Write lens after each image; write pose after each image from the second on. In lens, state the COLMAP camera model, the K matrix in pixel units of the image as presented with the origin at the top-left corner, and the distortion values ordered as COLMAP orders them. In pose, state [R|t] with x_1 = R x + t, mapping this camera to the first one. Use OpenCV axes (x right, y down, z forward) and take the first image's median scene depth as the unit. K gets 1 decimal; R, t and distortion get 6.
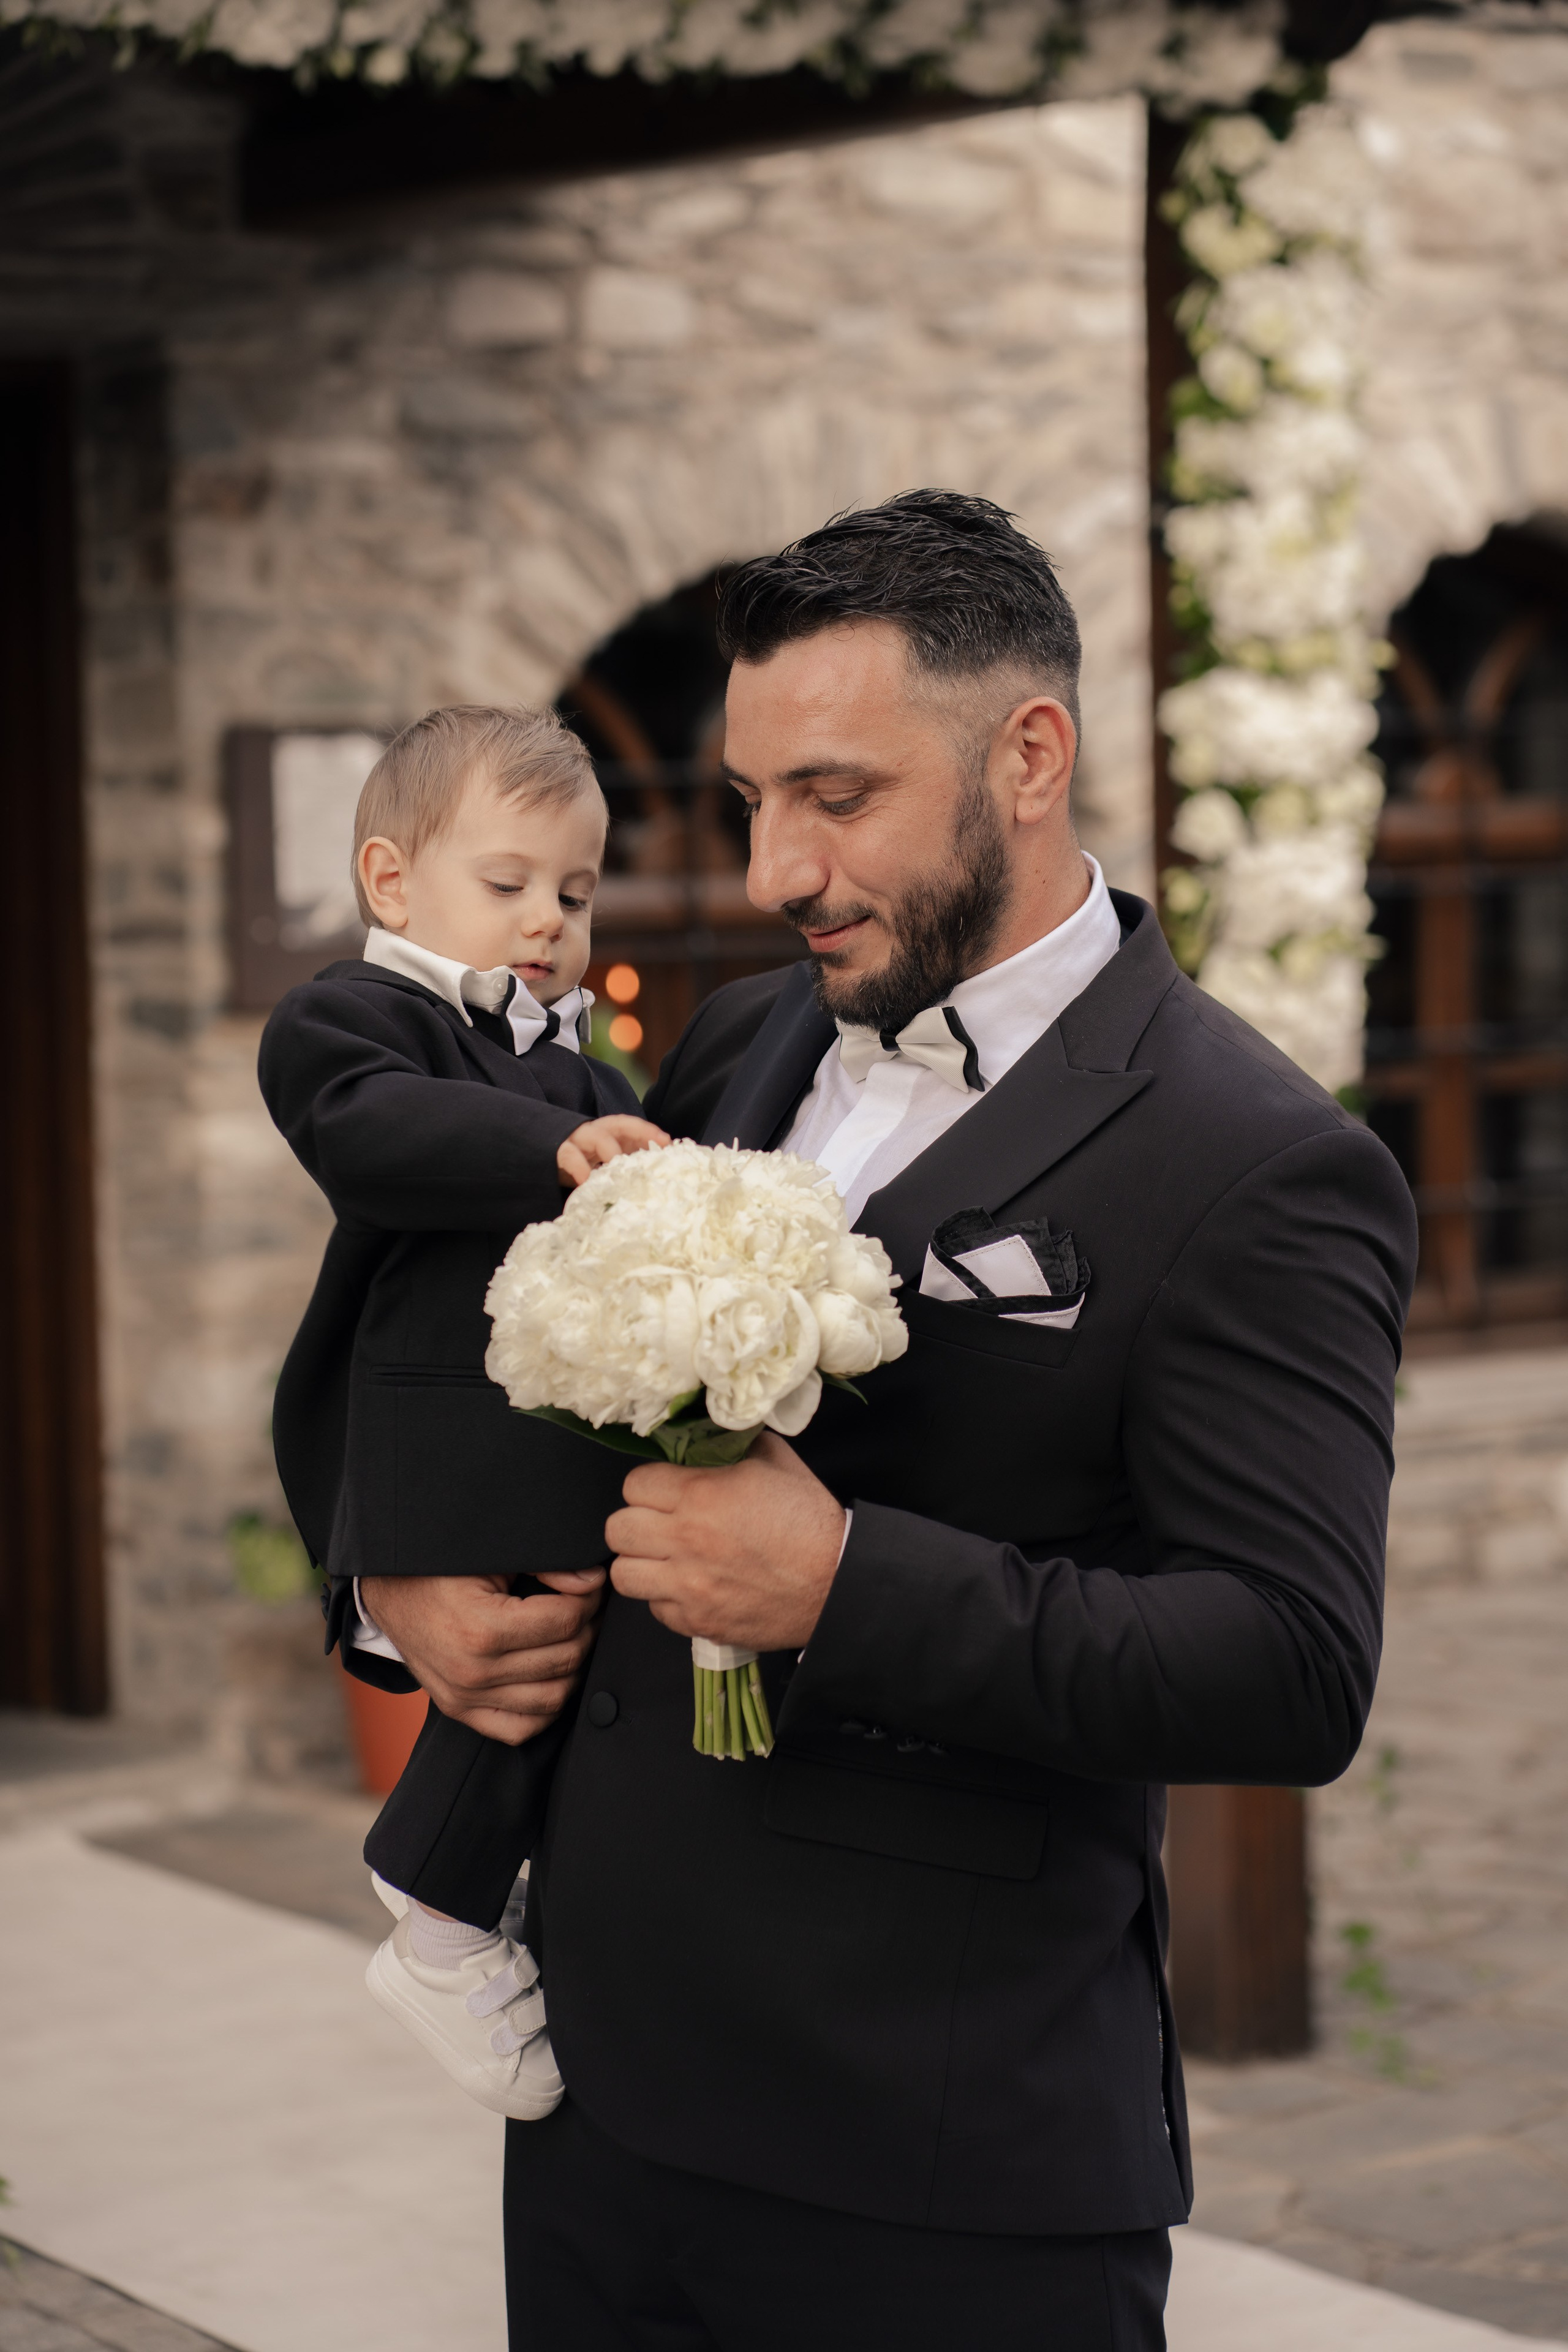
lens RADIAL K [[5479.6, 0, 773.1], [0, 5479.6, 1138.6], [0, 0, 1]] dist [0.258422, -4.810115]
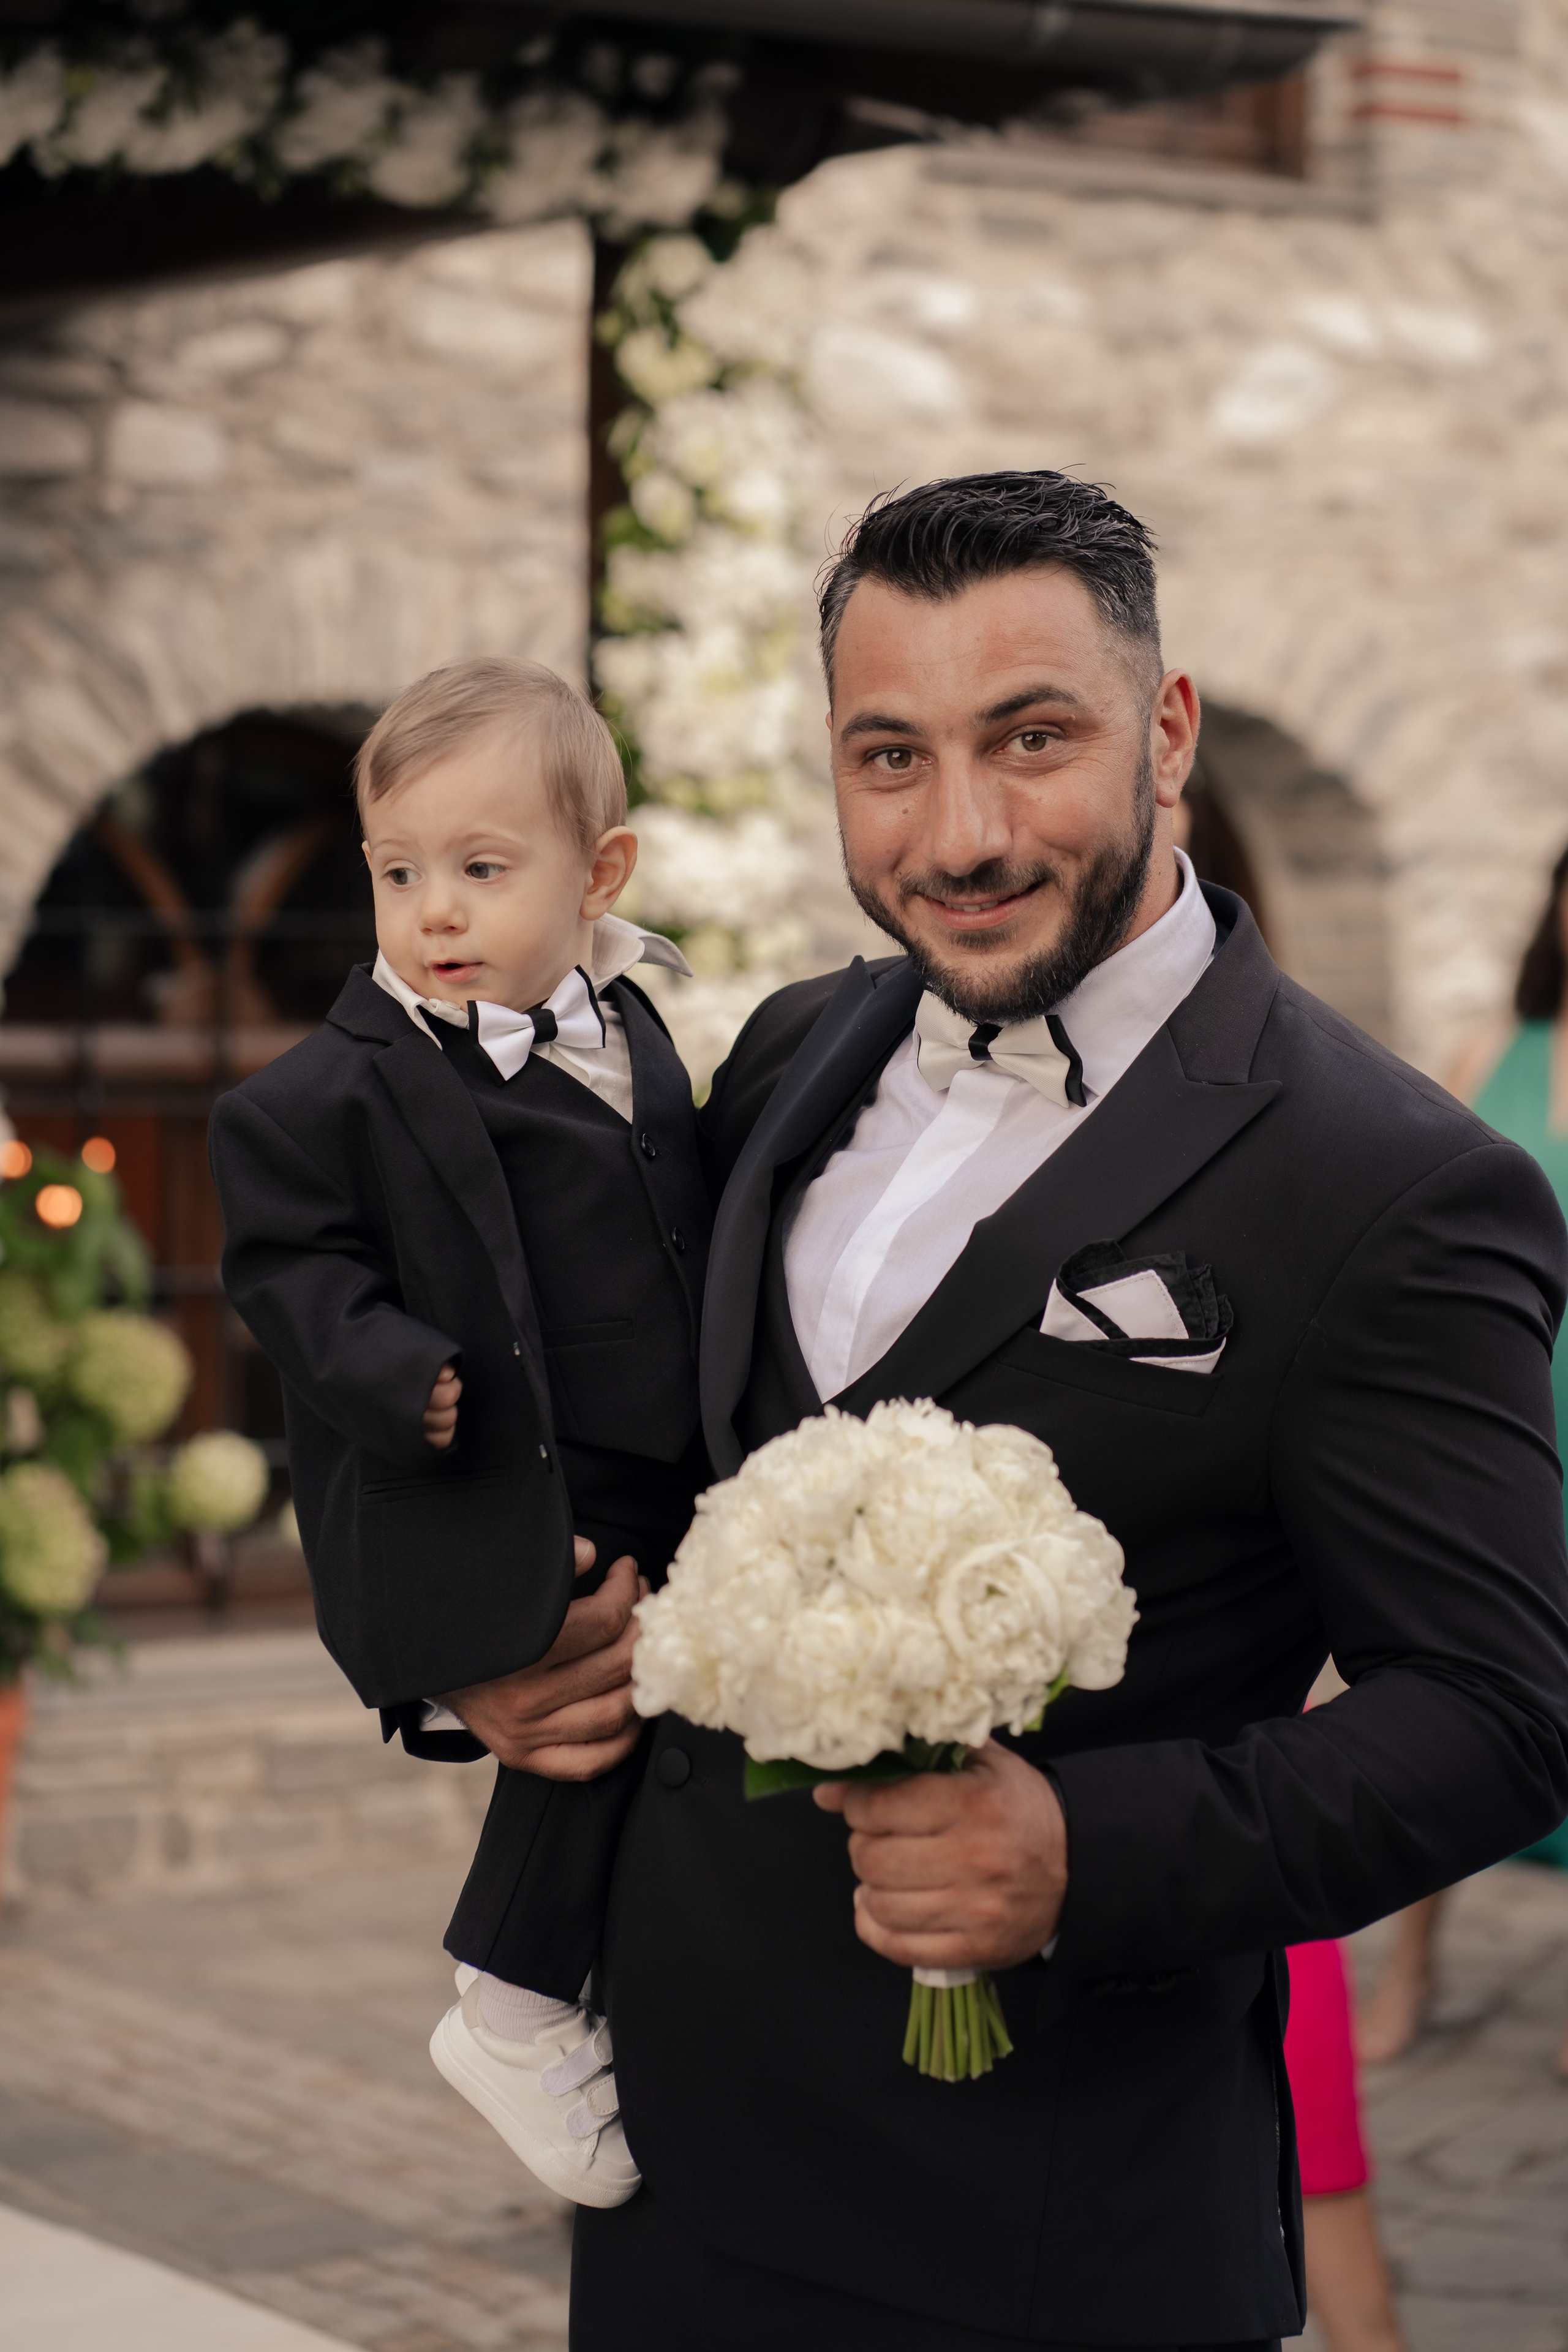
lens RADIAL K [[5479.6, 0, 773.1], [0, 5479.6, 1138.6], [0, 0, 1]] dist [0.258422, -4.810115]
pose [[0.999109, 0.028046, 0.031534, 0.074436], [-0.026770, 0.998834, -0.040180, 0.011416], [-0.032624, 0.039300, 0.998695, 0.035017]]
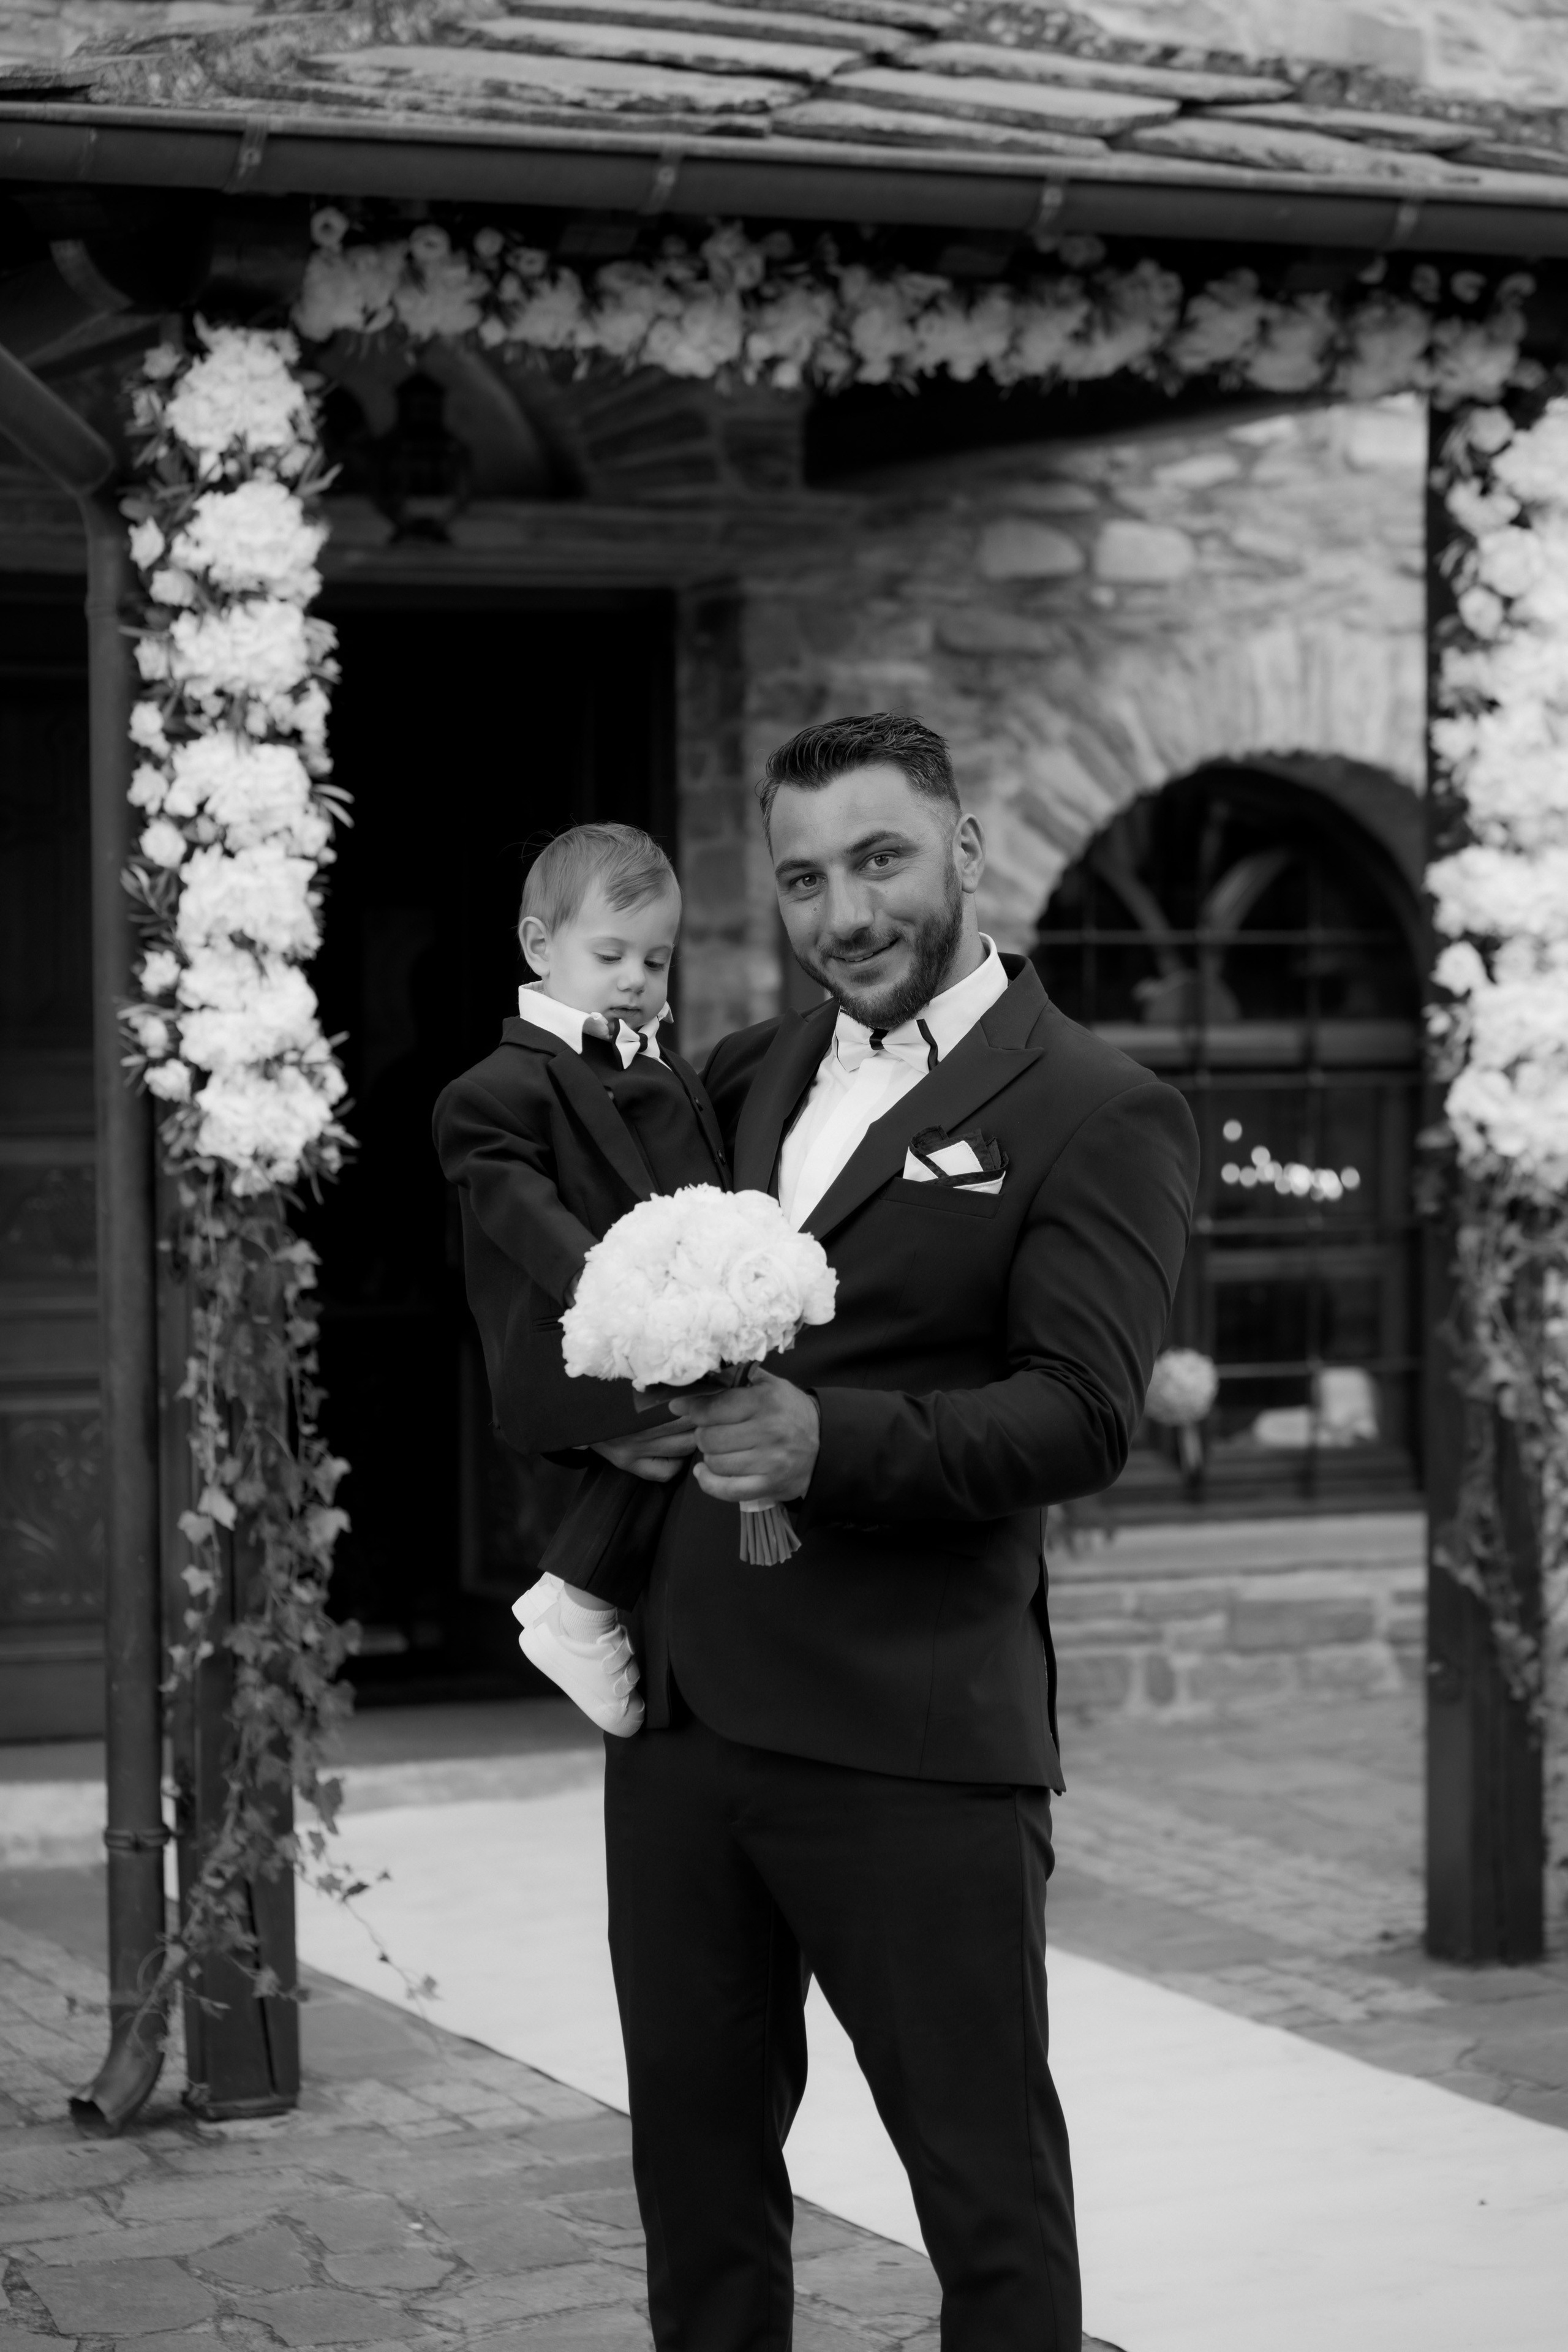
lens RADIAL K [[5479.6, 0, 773.1], [0, 5479.6, 1138.6], [0, 0, 1]] dist [0.258422, -4.810115]
pose [[0.984609, 0.021989, -0.173382, 0.143463], [-0.028586, 0.998956, -0.035643, 0.031231], [0.172417, 0.040051, 0.984209, -0.263014]]
